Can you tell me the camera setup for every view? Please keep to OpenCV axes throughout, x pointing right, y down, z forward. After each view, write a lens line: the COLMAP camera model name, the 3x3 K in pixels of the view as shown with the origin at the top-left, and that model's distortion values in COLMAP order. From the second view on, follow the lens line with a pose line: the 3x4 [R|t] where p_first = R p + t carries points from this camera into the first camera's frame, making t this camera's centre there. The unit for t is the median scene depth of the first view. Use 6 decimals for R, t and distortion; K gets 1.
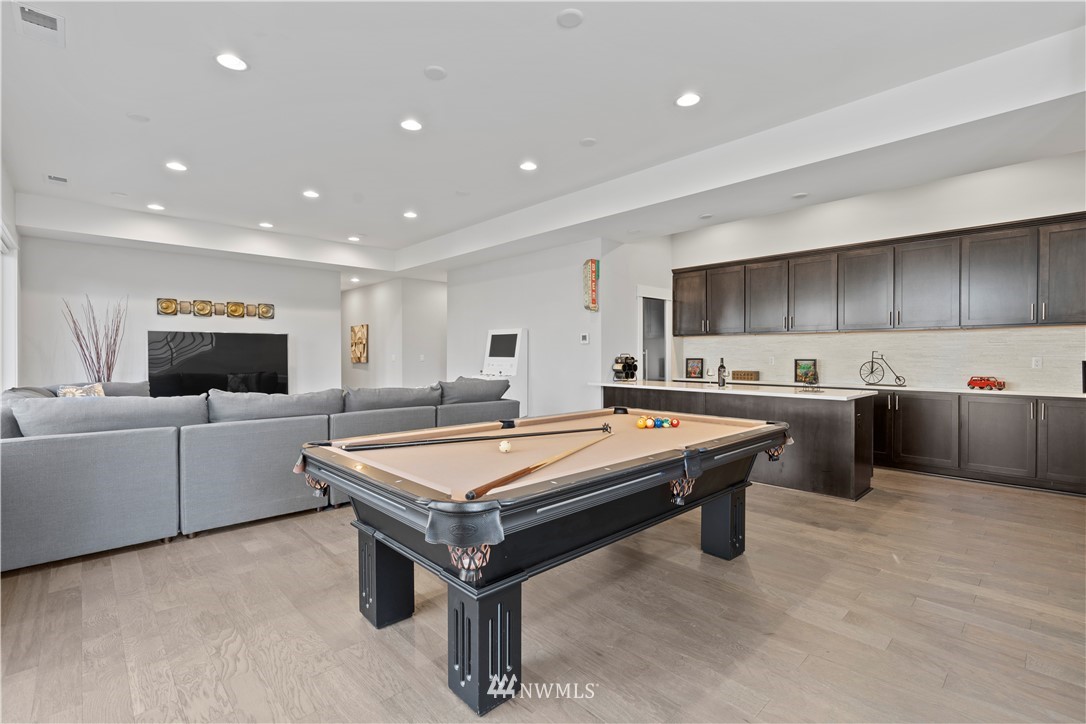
lens RADIAL K [[487.7, 0, 543.0], [0, 487.7, 362.0], [0, 0, 1]] dist [0.000899, 0.000911]
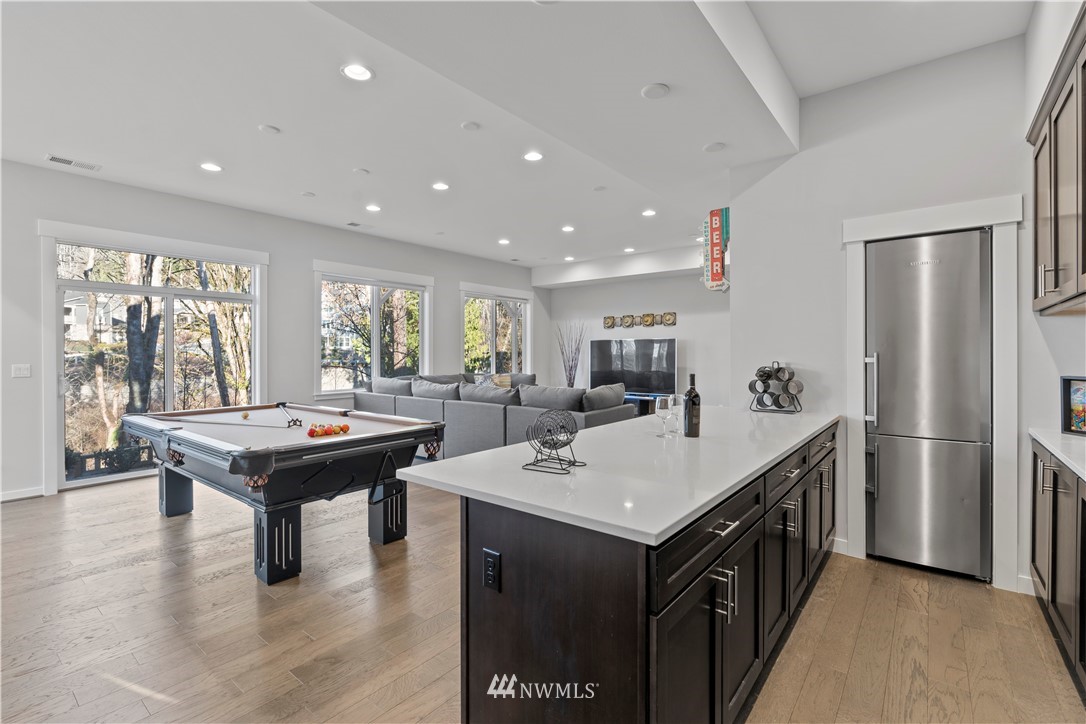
lens RADIAL K [[510.0, 0, 543.0], [0, 510.0, 362.0], [0, 0, 1]] dist [0.000356, 0.000092]
pose [[0.165202, 0.015471, -0.986138, 0.675170], [-0.012962, 0.999825, 0.013515, -0.021231], [0.986174, 0.010550, 0.165374, 0.642909]]
